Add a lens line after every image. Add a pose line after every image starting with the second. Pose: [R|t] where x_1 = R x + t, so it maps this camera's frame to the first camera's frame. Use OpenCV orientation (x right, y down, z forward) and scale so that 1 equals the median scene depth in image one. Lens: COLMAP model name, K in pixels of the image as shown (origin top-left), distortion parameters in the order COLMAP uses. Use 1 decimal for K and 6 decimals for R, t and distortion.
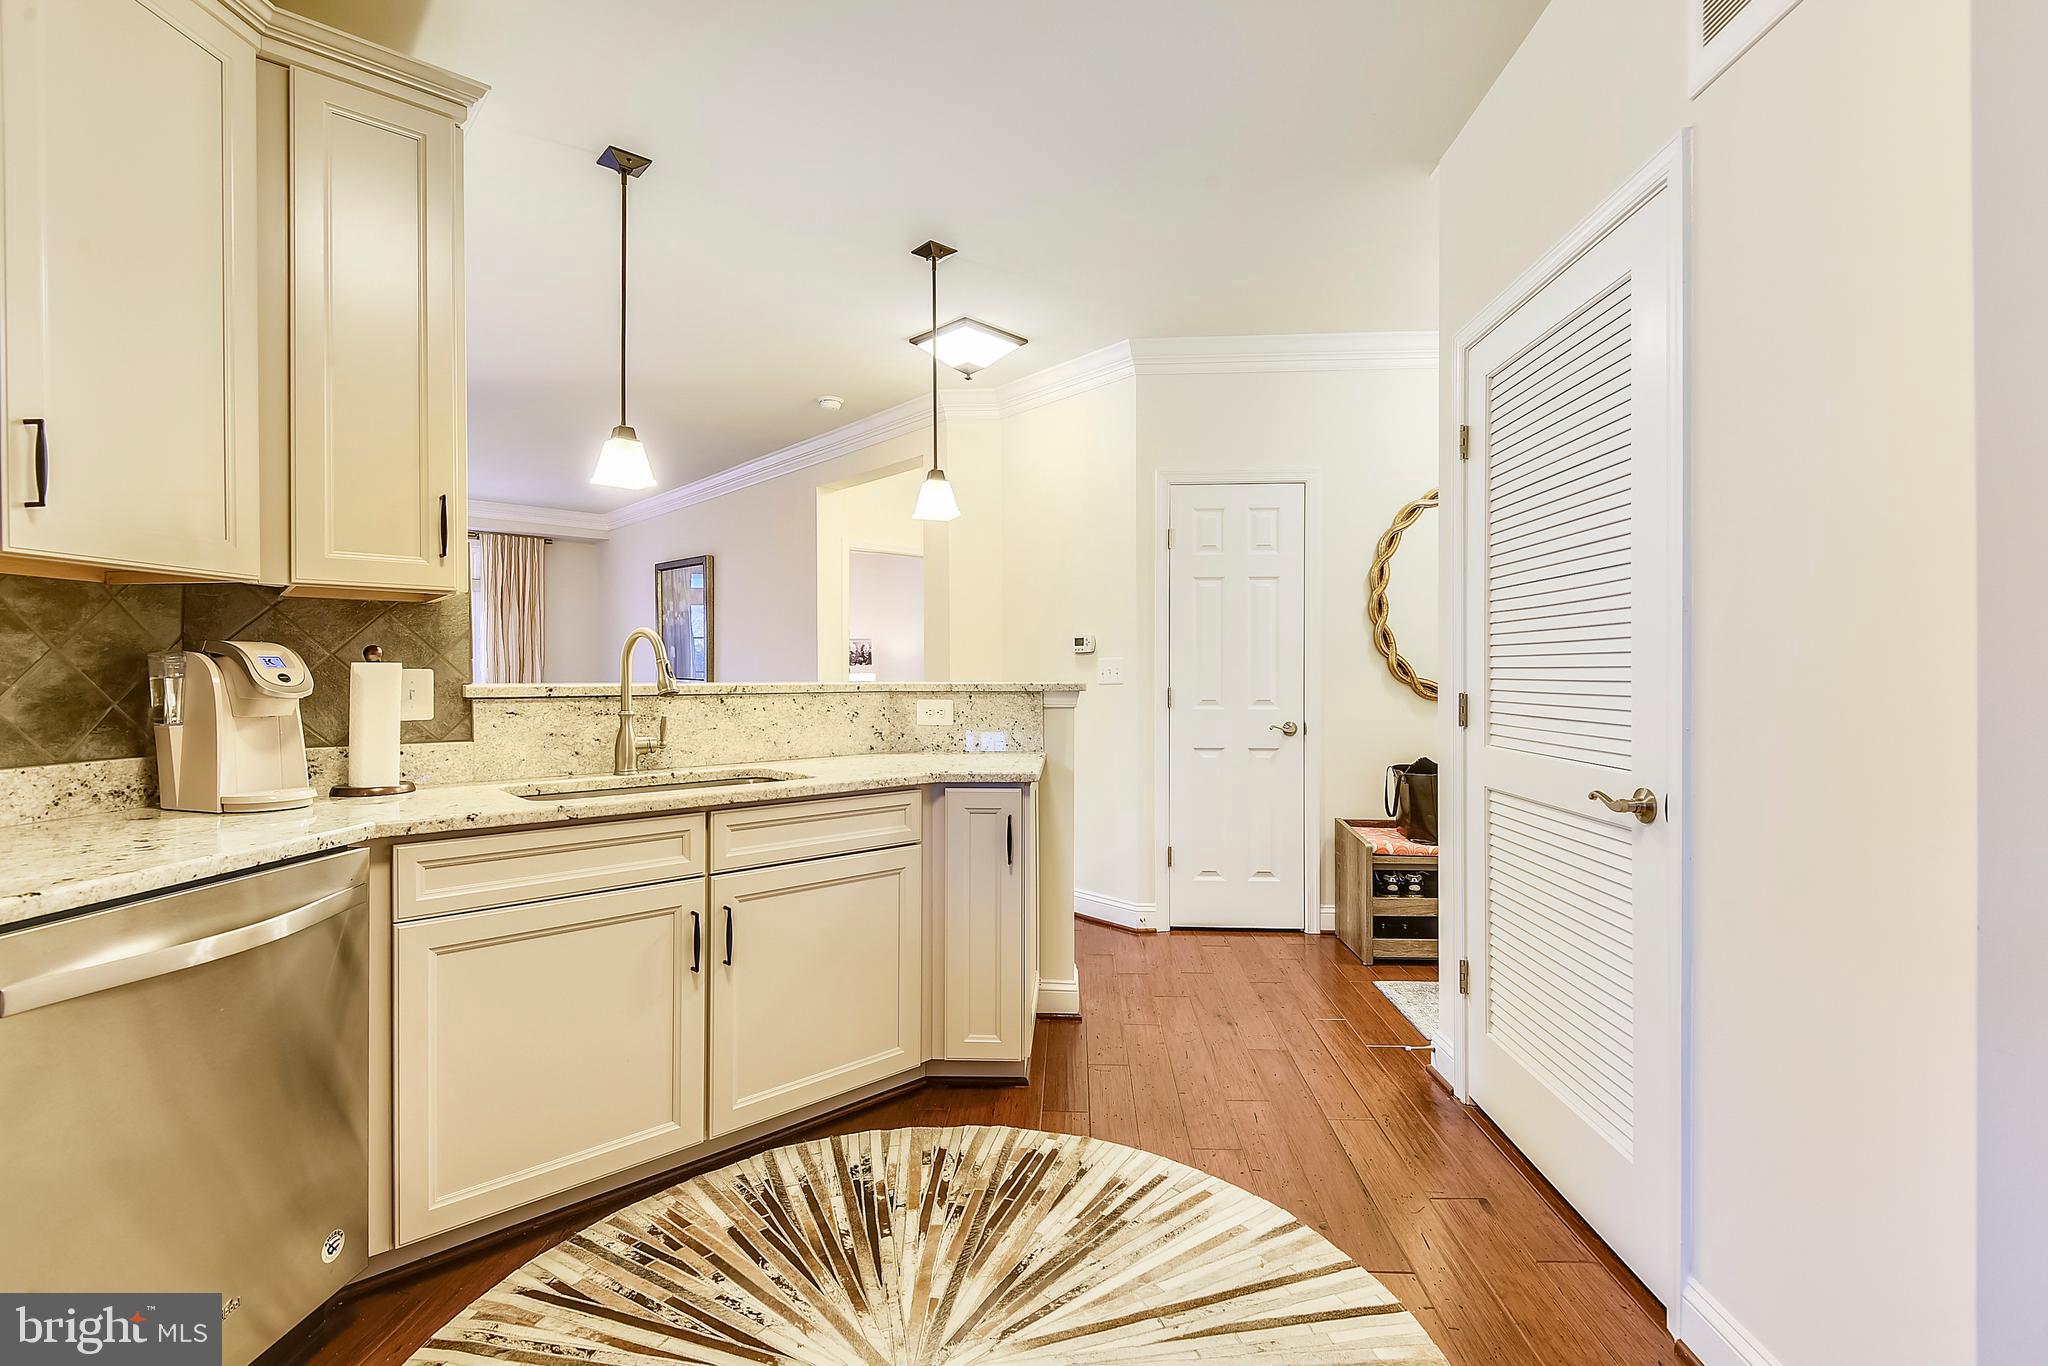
lens RADIAL K [[935.3, 0, 1027.5], [0, 935.3, 675.7], [0, 0, 1]] dist [0.013217, -0.007805]
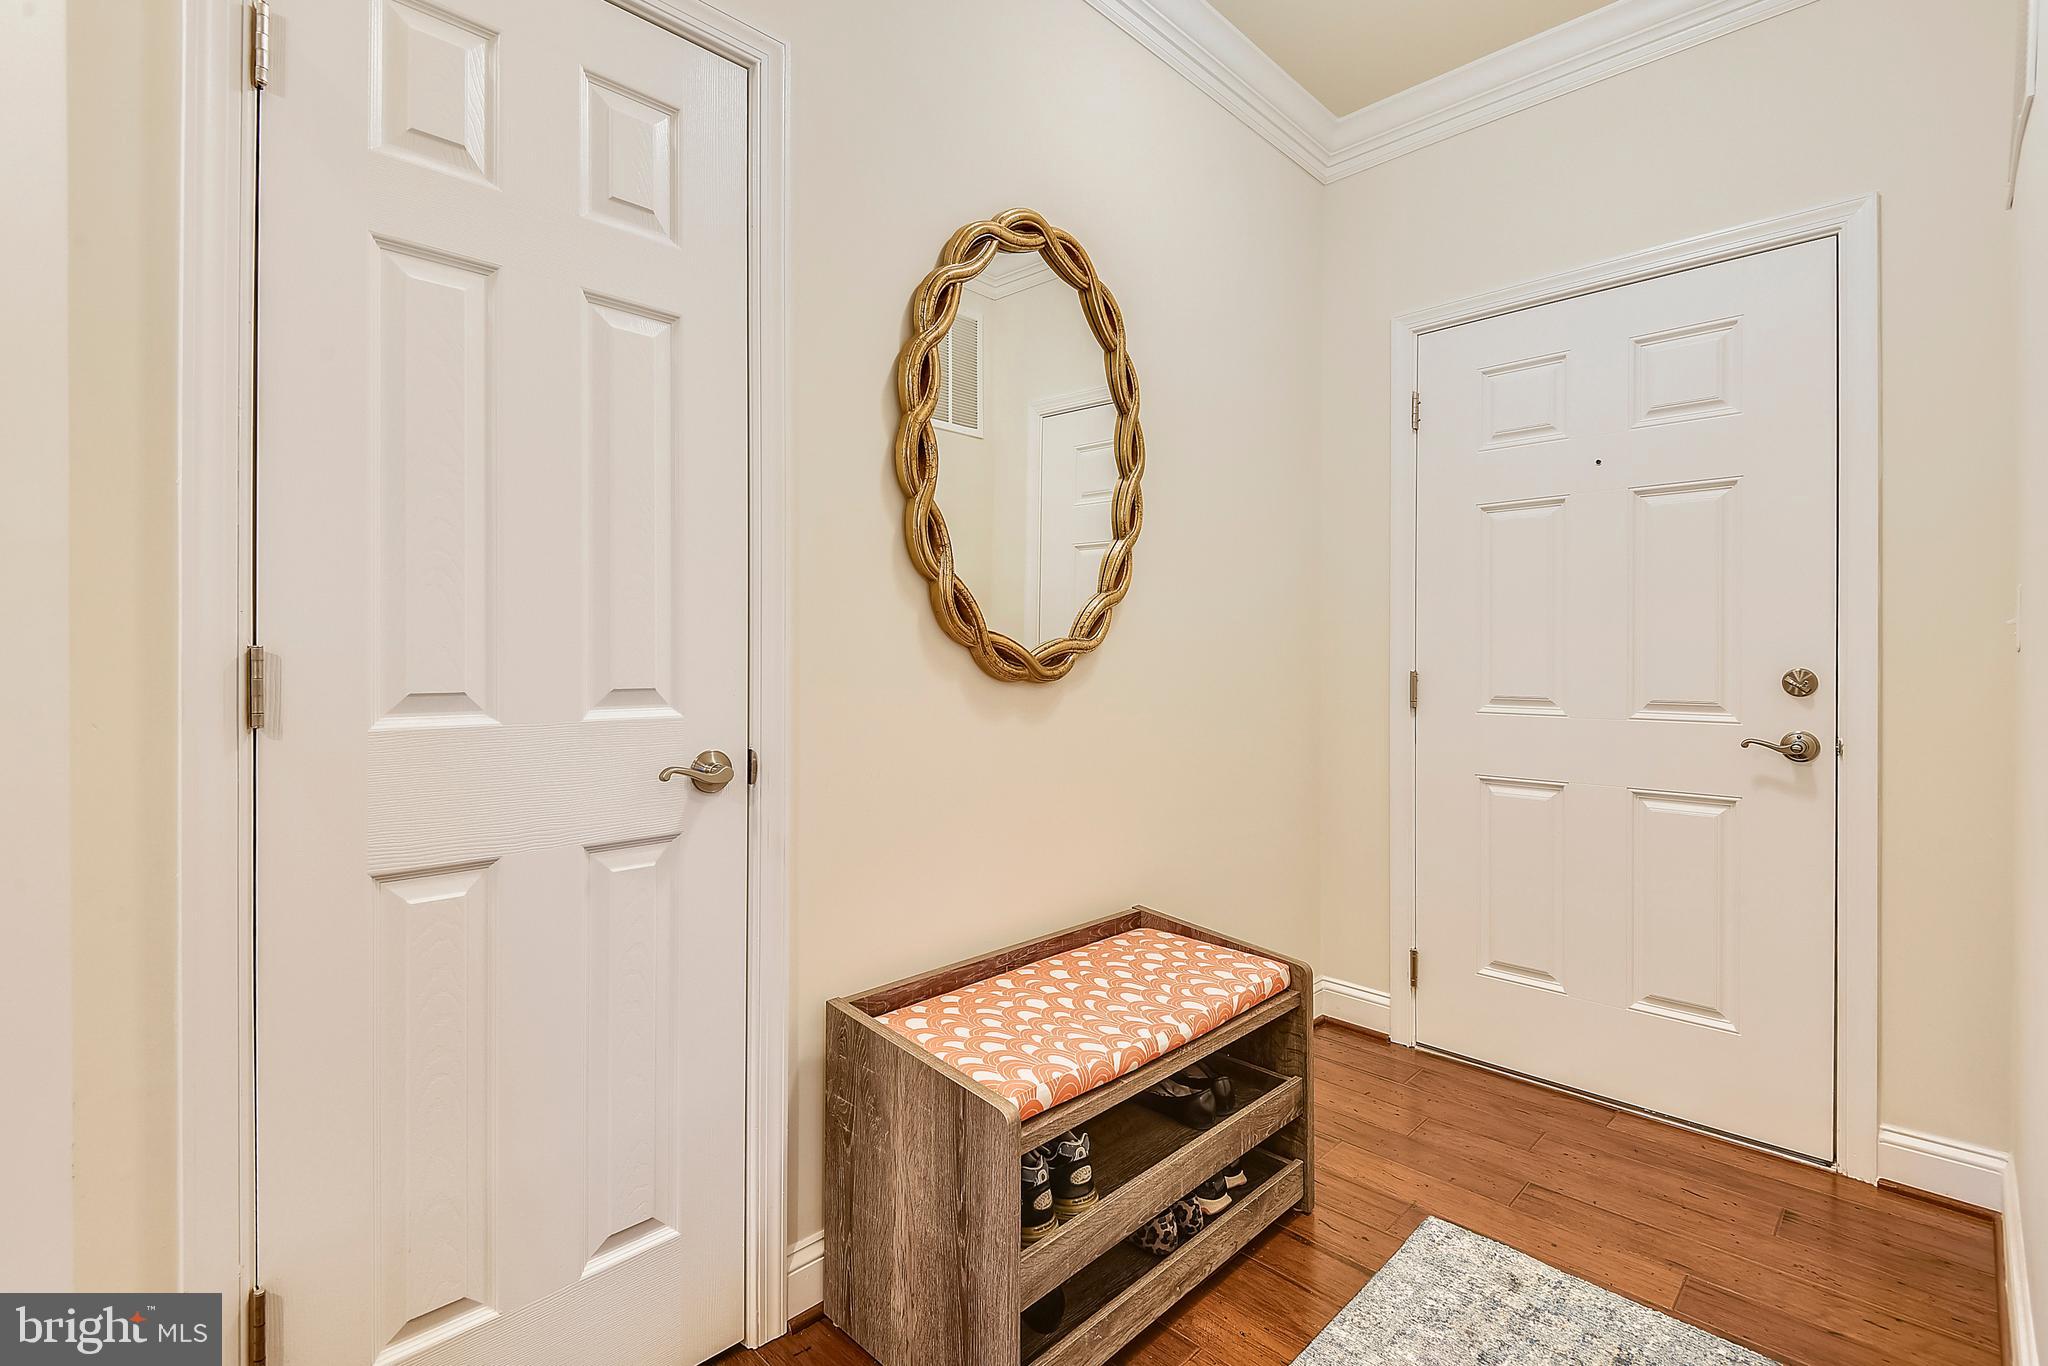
lens RADIAL K [[935.3, 0, 1023.1], [0, 935.3, 665.5], [0, 0, 1]] dist [0.013217, -0.007805]
pose [[0.676457, -0.000357, 0.736482, 0.106319], [-0.001310, 0.999998, 0.001687, 0.017348], [-0.736481, -0.002106, 0.676455, 0.691090]]
